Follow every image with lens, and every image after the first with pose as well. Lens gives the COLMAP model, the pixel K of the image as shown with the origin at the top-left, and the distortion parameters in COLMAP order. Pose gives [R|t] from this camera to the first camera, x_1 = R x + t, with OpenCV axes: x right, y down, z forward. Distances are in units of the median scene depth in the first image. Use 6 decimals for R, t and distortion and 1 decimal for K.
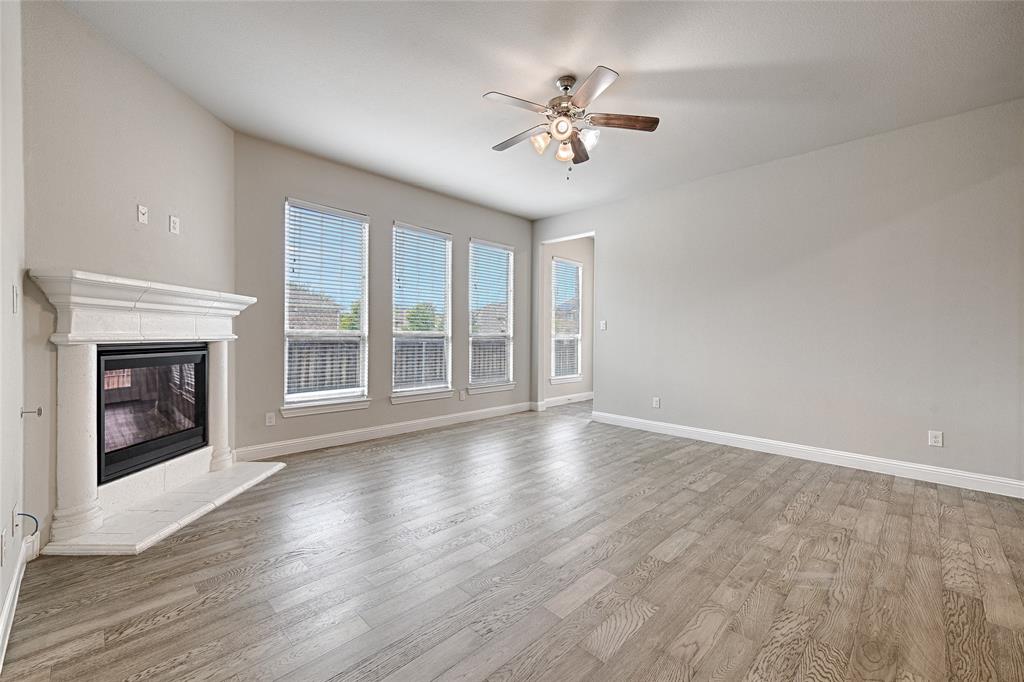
lens RADIAL K [[420.0, 0, 512.0], [0, 420.0, 341.0], [0, 0, 1]] dist [0.000035, 0.000052]
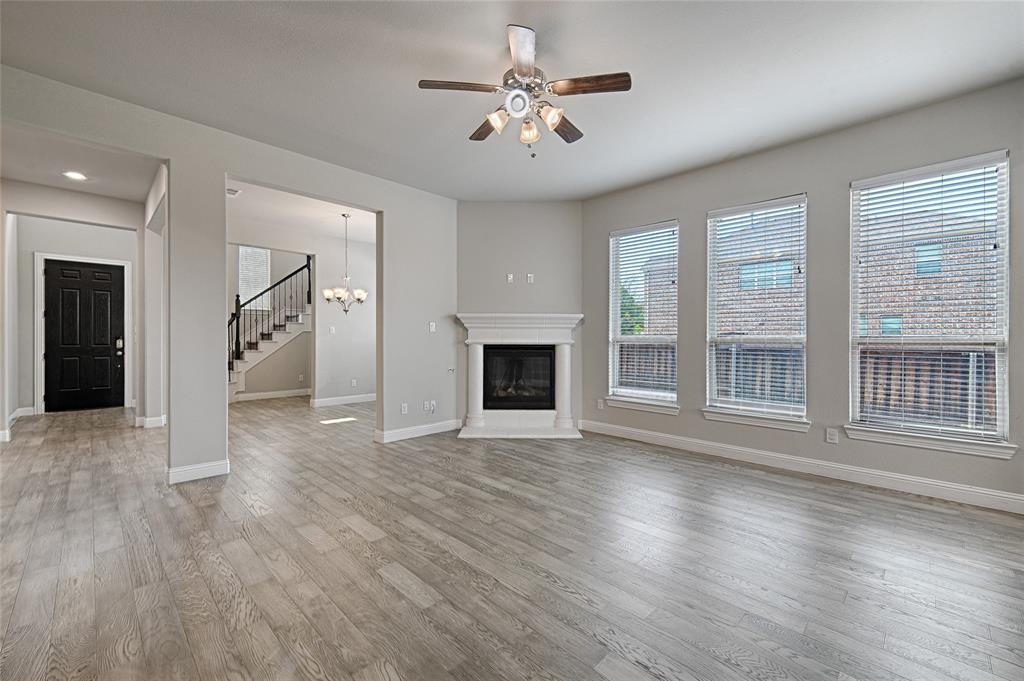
lens RADIAL K [[421.7, 0, 512.0], [0, 421.7, 340.5], [0, 0, 1]] dist [0.020807, -0.000065]
pose [[-0.006171, 0.001009, -0.999980, 0.886385], [-0.015864, 0.999874, 0.001106, -0.013577], [0.999855, 0.015871, -0.006154, 0.851345]]
